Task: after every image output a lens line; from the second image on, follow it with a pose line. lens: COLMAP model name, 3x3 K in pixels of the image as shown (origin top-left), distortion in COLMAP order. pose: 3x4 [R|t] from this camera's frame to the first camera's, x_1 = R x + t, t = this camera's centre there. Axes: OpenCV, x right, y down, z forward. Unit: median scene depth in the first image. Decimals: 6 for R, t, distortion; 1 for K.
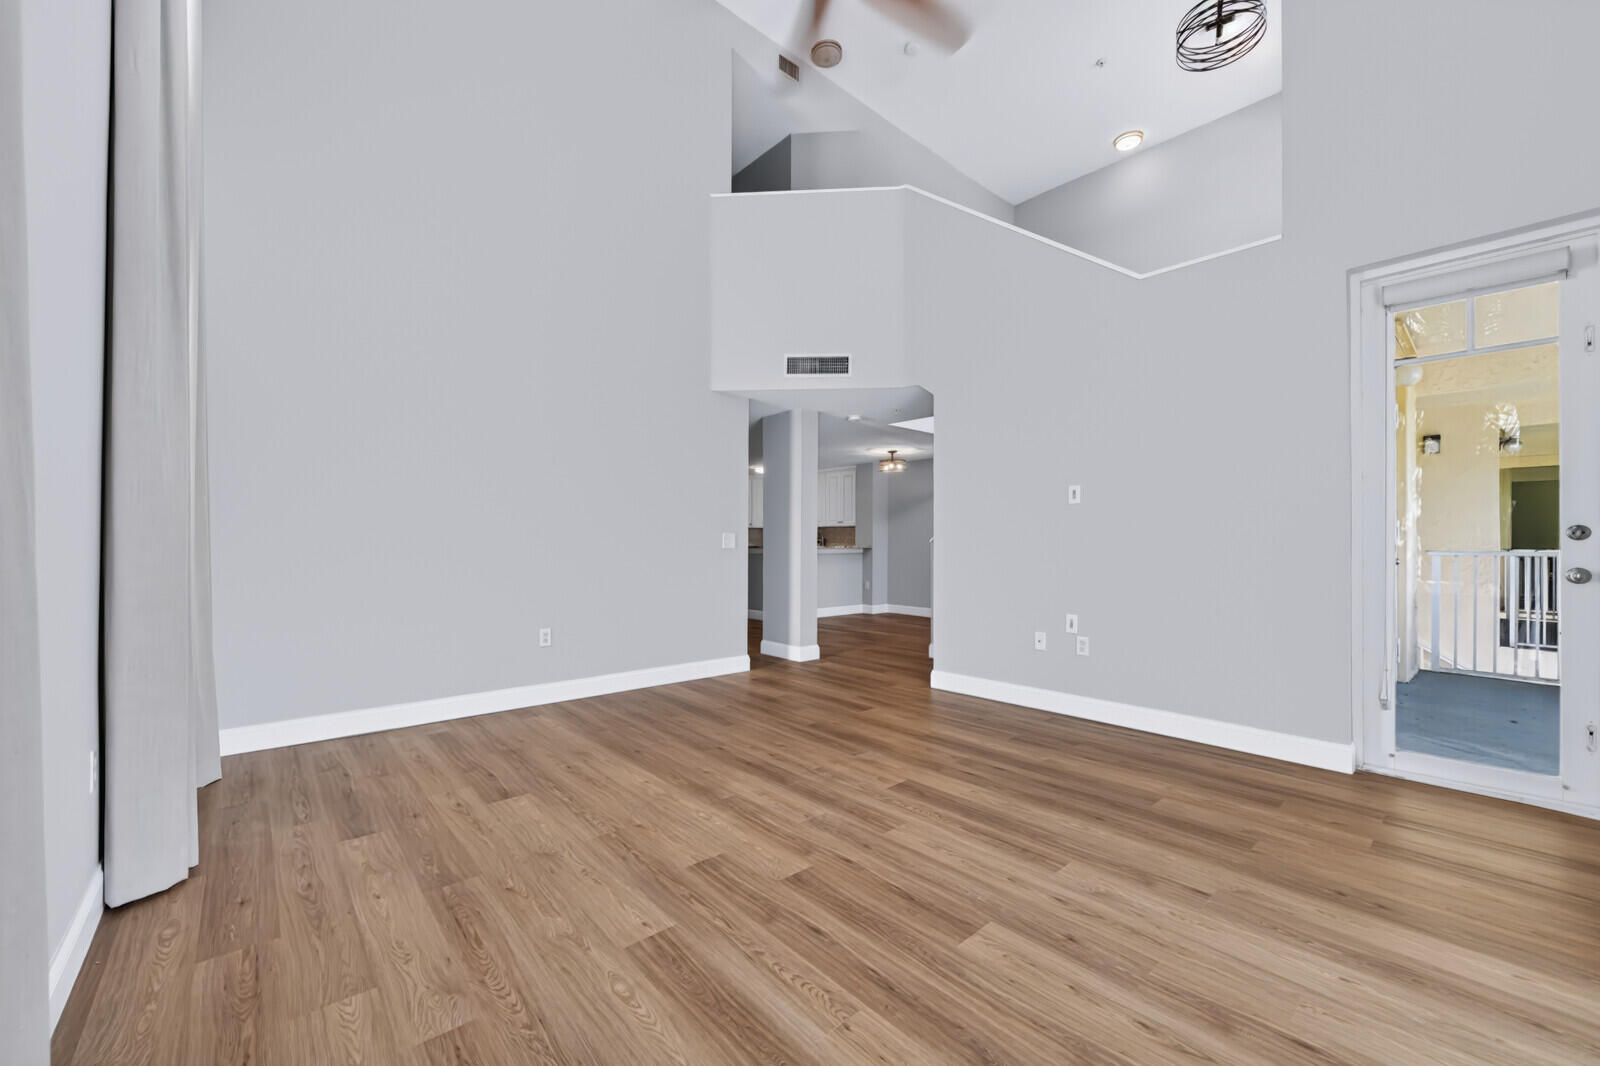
lens RADIAL K [[619.2, 0, 797.5], [0, 619.2, 539.9], [0, 0, 1]] dist [-0.014370, 0.000370]
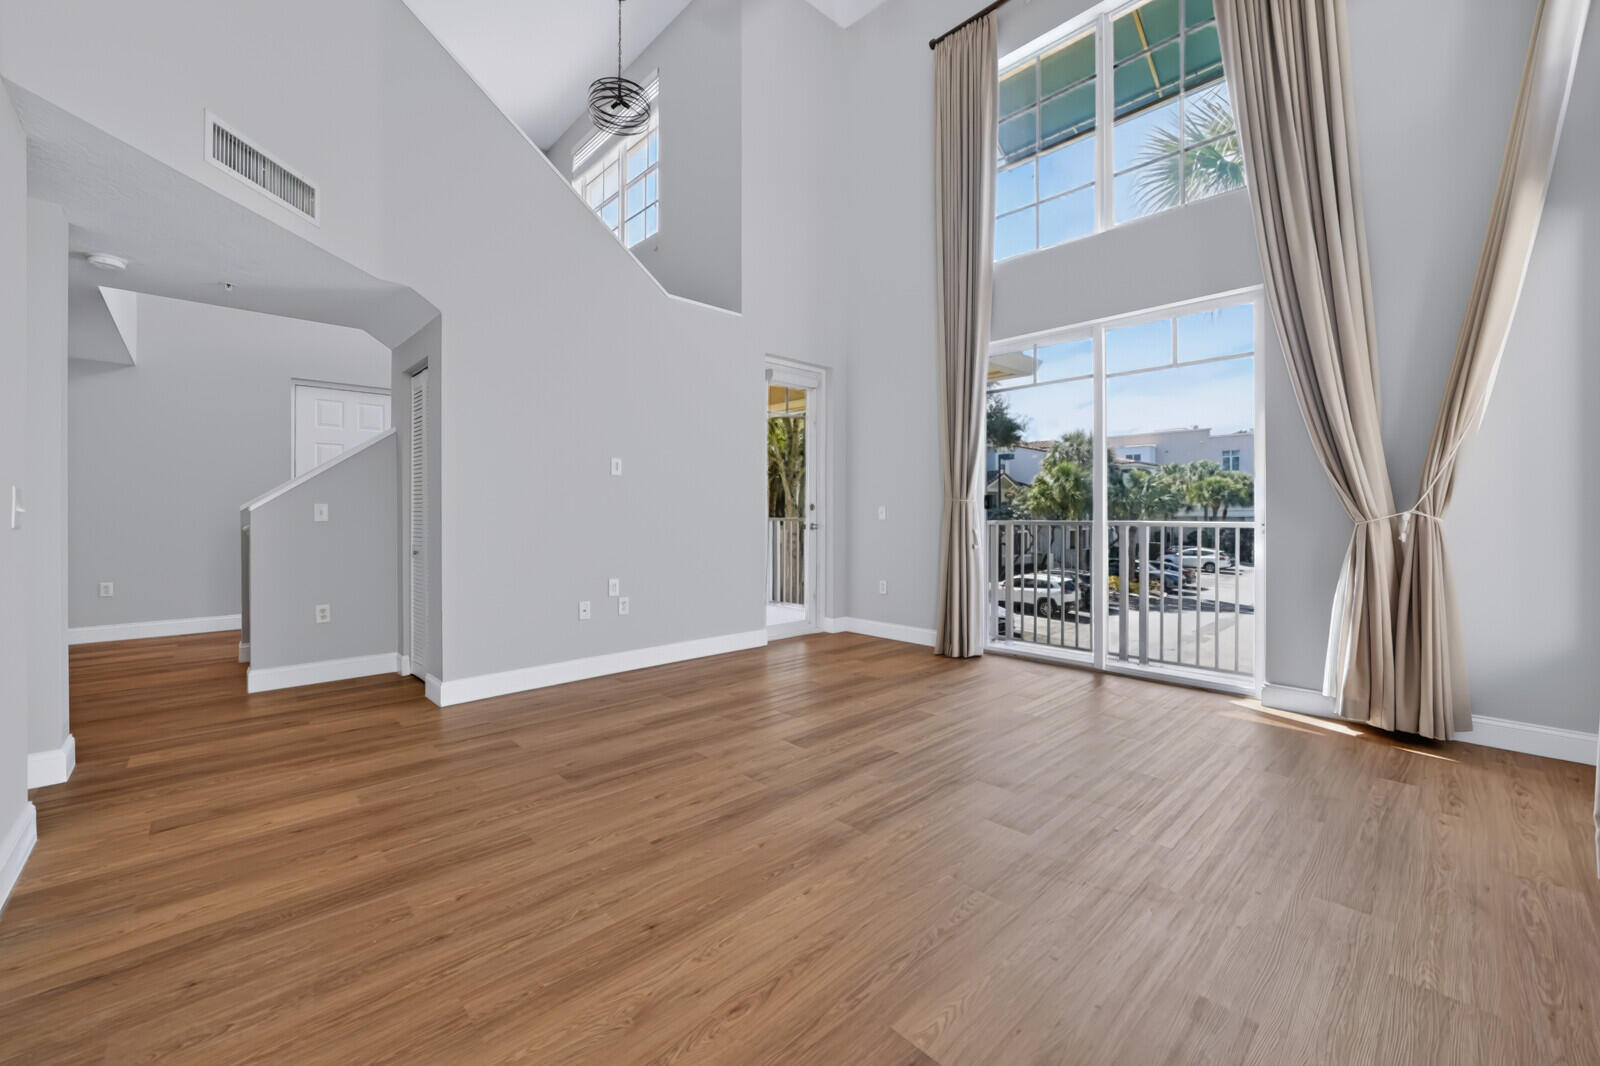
lens RADIAL K [[571.6, 0, 818.4], [0, 571.6, 514.8], [0, 0, 1]] dist [-0.032142, 0.000016]
pose [[-0.006156, -0.004658, 0.999970, -0.706023], [-0.009624, 0.999943, 0.004599, 0.003868], [-0.999935, -0.009596, -0.006201, 0.860706]]
